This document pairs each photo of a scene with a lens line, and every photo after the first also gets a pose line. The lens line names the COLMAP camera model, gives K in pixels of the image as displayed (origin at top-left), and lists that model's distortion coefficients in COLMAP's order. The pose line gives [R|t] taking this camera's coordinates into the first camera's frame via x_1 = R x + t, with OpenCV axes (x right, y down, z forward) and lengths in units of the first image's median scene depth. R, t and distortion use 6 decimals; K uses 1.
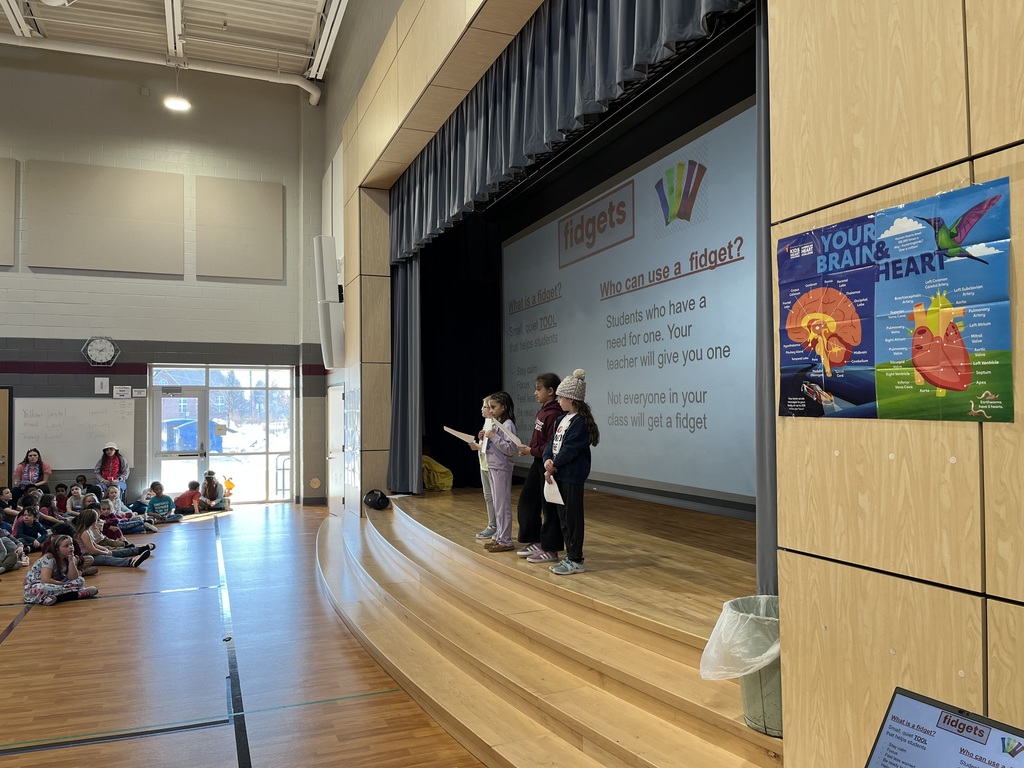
lens RADIAL K [[767.8, 0, 506.6], [0, 767.8, 390.5], [0, 0, 1]] dist [0.073383, -0.110490]
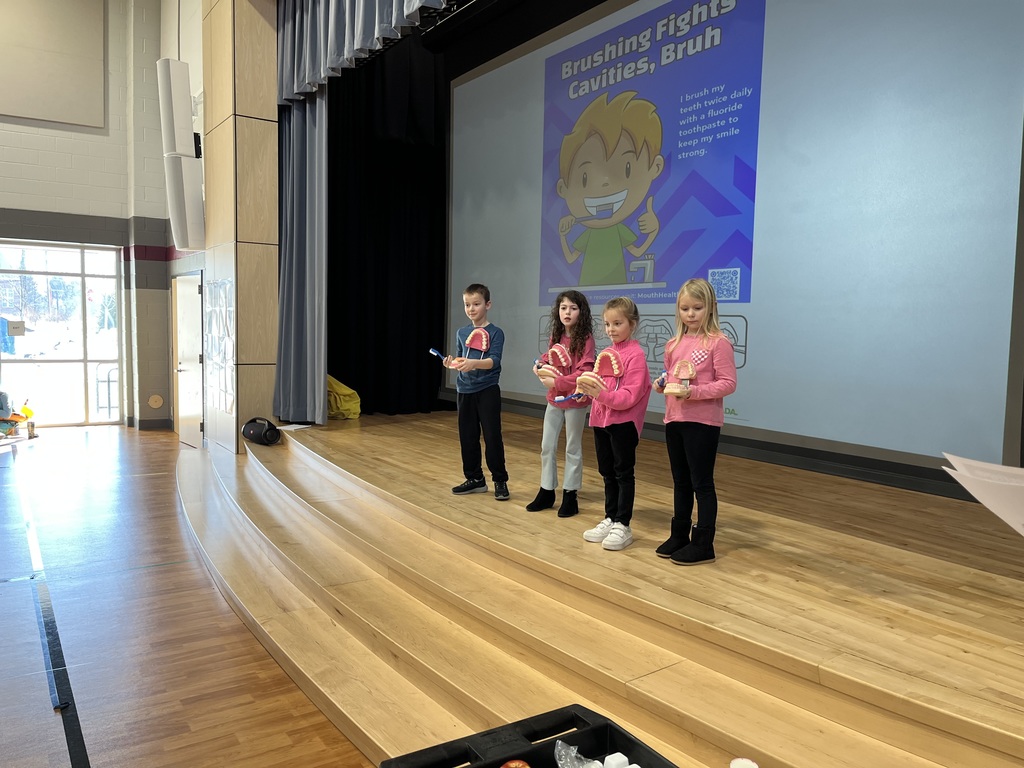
lens RADIAL K [[767.8, 0, 506.6], [0, 767.8, 390.5], [0, 0, 1]] dist [0.073383, -0.110490]
pose [[0.976612, 0.013572, 0.214581, -0.101919], [-0.038664, 0.992823, 0.113171, 0.010761], [-0.211505, -0.118821, 0.970128, 0.245020]]
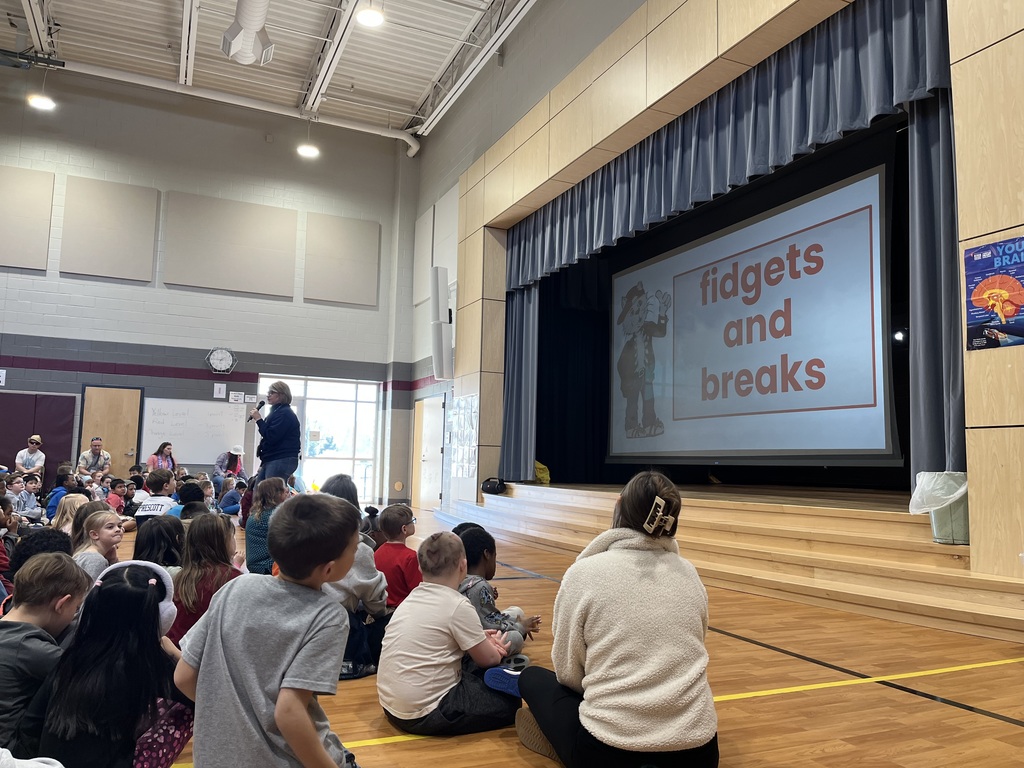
lens RADIAL K [[767.8, 0, 506.6], [0, 767.8, 390.5], [0, 0, 1]] dist [0.073383, -0.110490]
pose [[0.998278, 0.037067, 0.045475, -0.213785], [-0.033809, 0.996942, -0.070448, 0.079803], [-0.047947, 0.068790, 0.996478, -0.190968]]
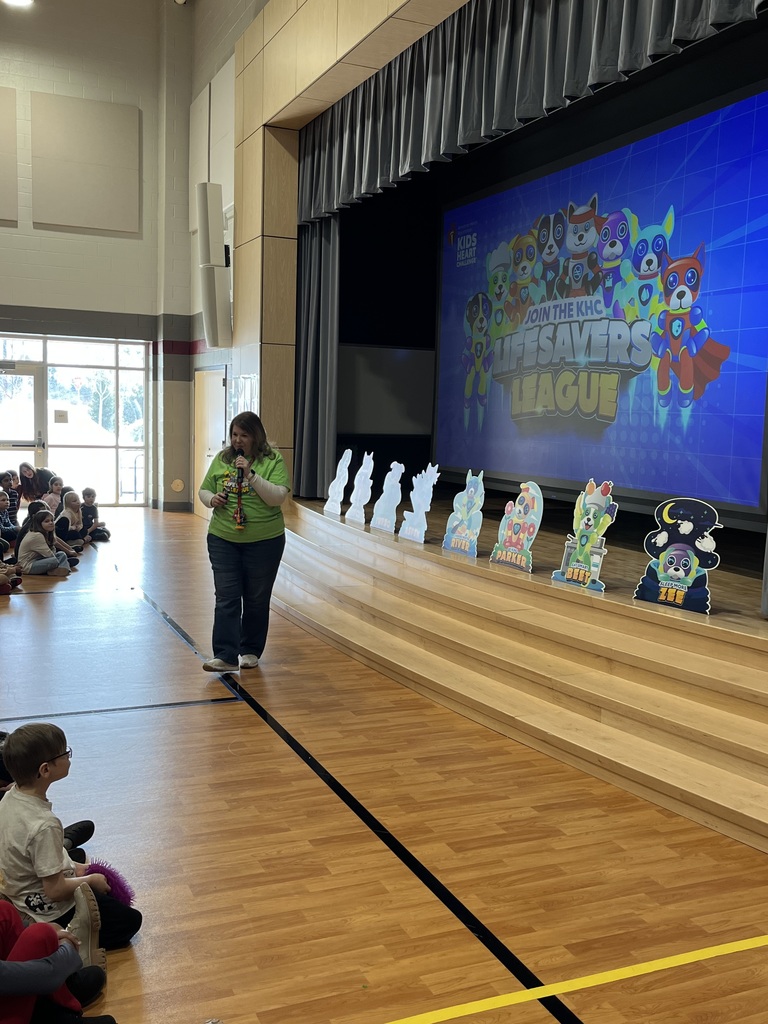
lens RADIAL K [[999.9, 0, 384.0], [0, 999.9, 512.0], [0, 0, 1]] dist [0.038971, -0.030723]
pose [[0.998586, 0.034689, 0.040279, -0.097606], [-0.039603, 0.990930, 0.128408, 0.001404], [-0.035459, -0.129821, 0.990903, -0.124014]]
